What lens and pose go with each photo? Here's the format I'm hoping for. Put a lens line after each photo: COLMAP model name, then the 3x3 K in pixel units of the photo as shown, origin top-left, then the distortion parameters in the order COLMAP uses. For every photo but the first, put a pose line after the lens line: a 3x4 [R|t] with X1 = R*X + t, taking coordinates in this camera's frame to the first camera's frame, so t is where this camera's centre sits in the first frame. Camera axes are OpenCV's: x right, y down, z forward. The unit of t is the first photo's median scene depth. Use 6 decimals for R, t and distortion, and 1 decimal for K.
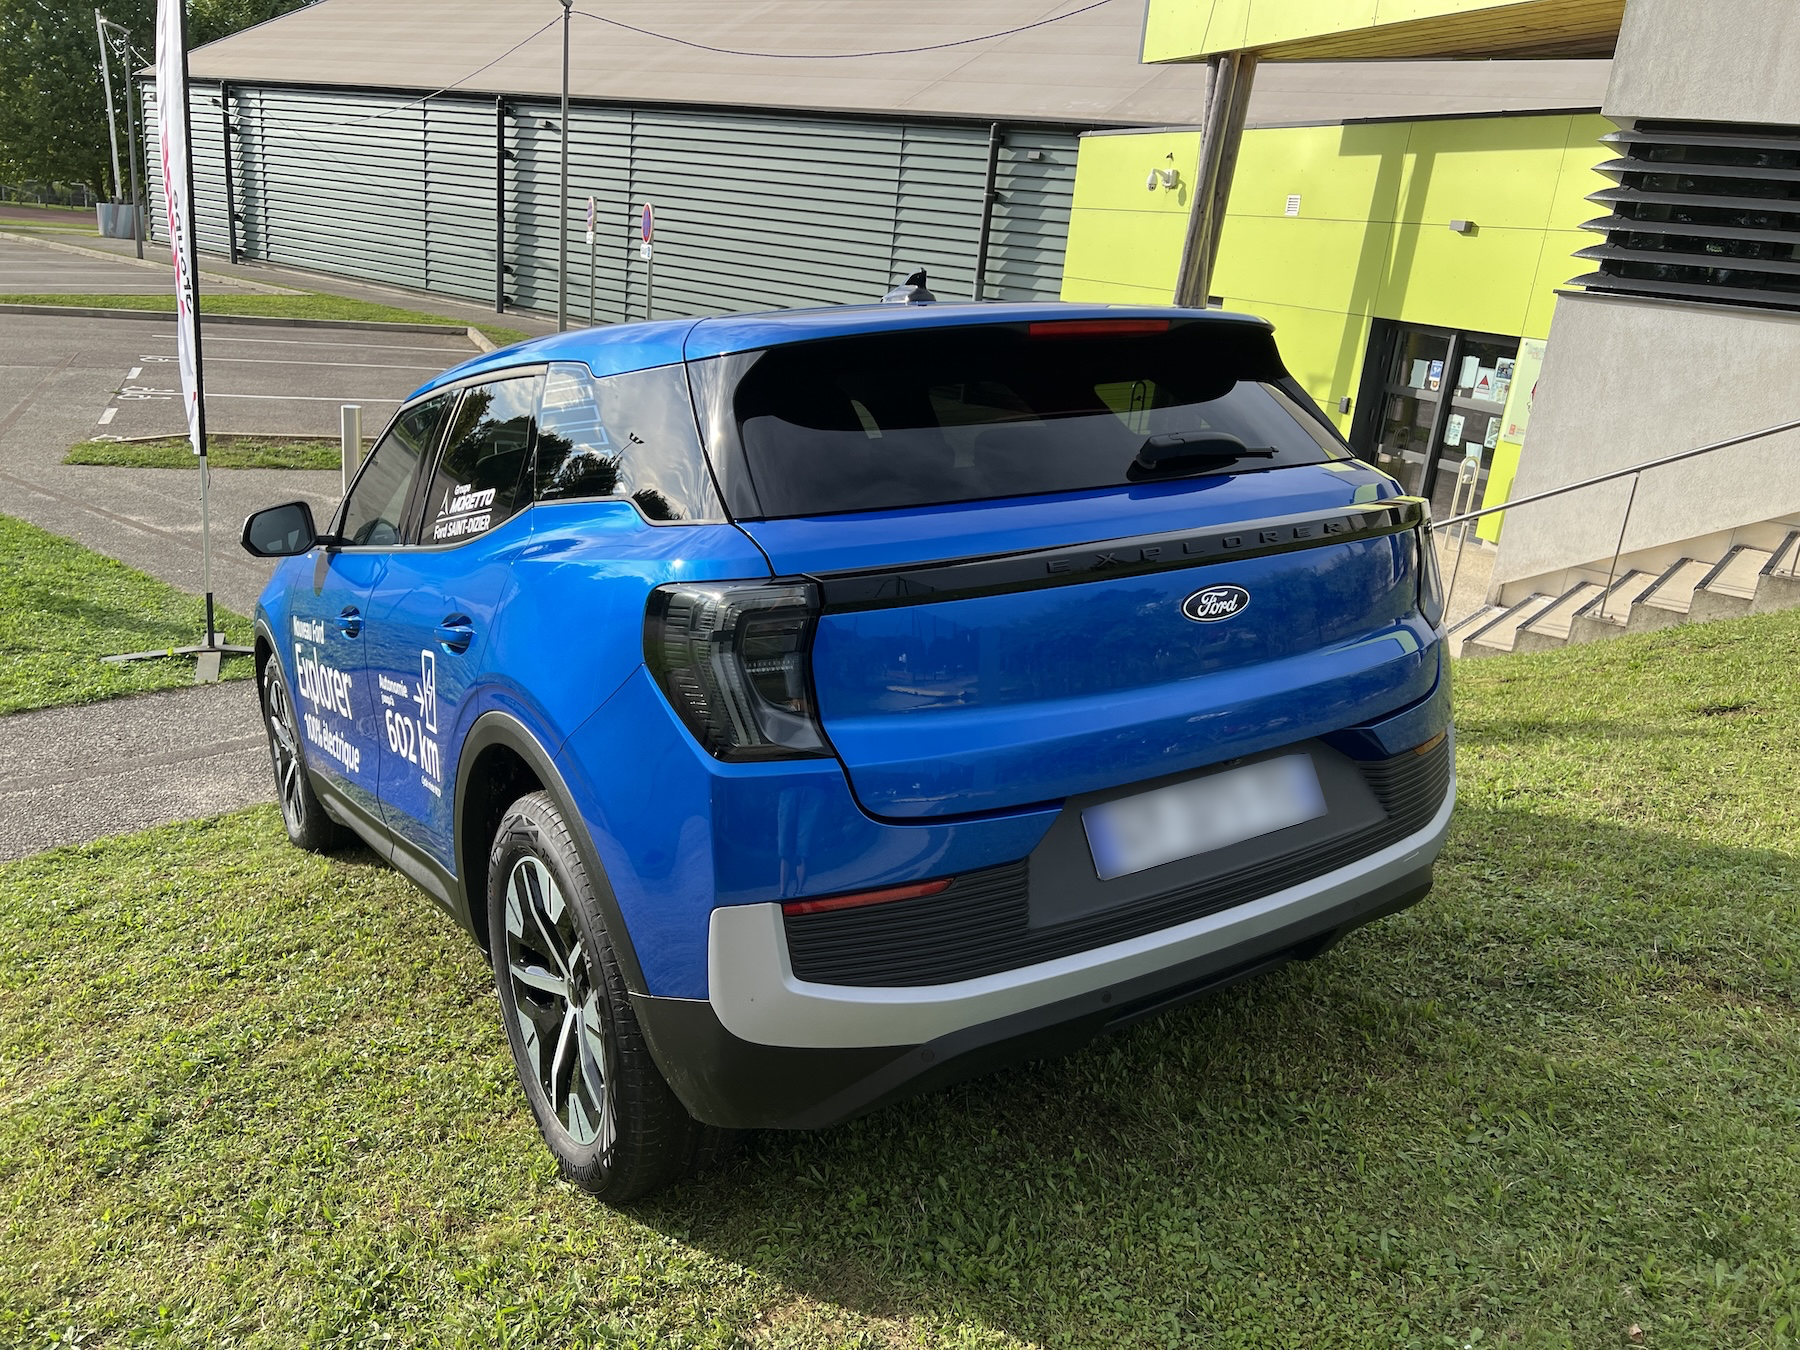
lens RADIAL K [[1364.5, 0, 897.2], [0, 1364.5, 671.9], [0, 0, 1]] dist [0.008203, 0.002740]
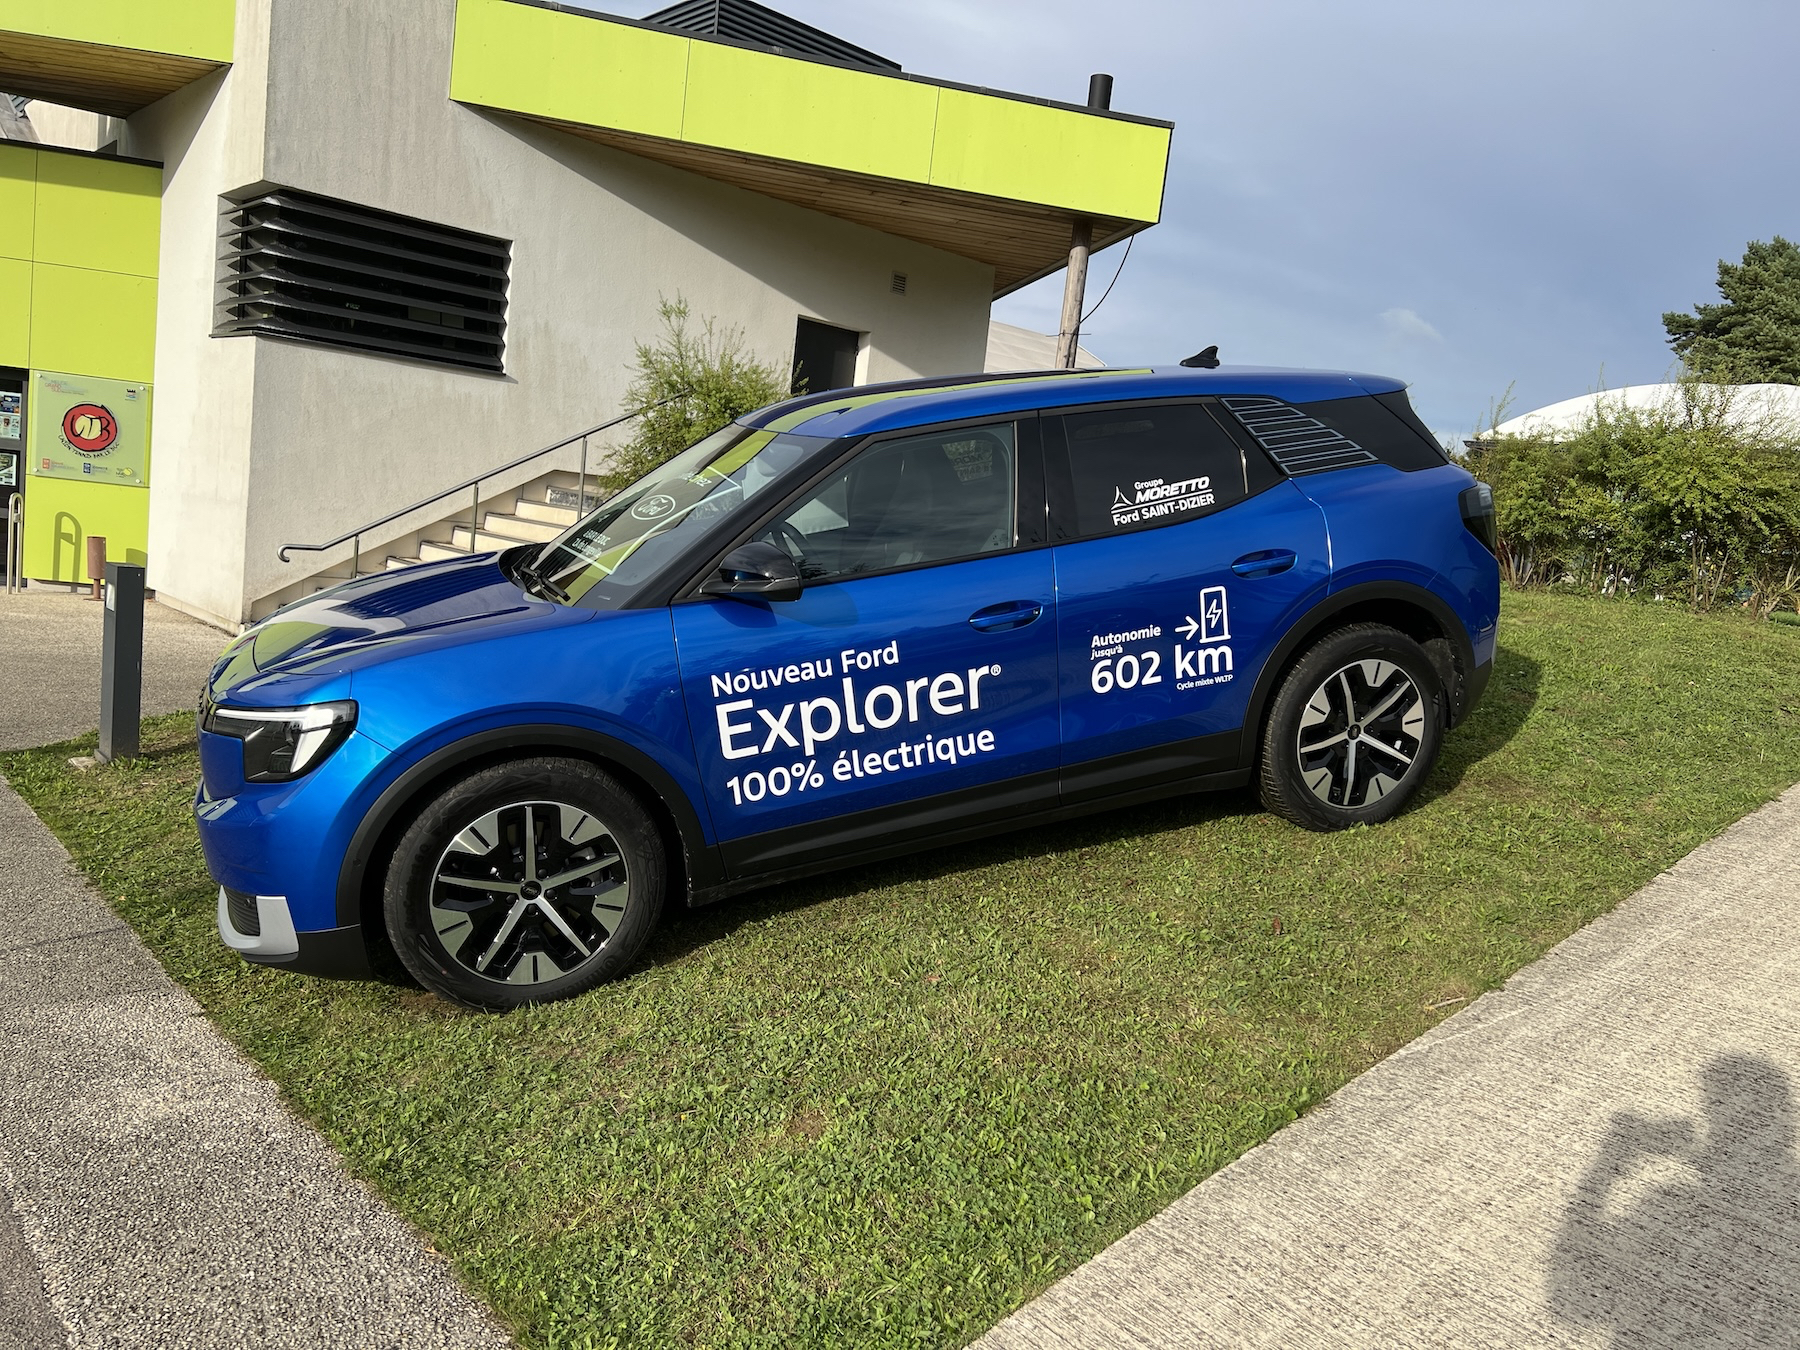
lens RADIAL K [[1345.4, 0, 915.8], [0, 1345.4, 673.6], [0, 0, 1]] dist [0.111863, -0.128714]
pose [[0.194859, -0.191658, 0.961924, -0.566280], [0.215651, 0.965096, 0.148605, -0.065534], [-0.956830, 0.178483, 0.229389, 0.299795]]
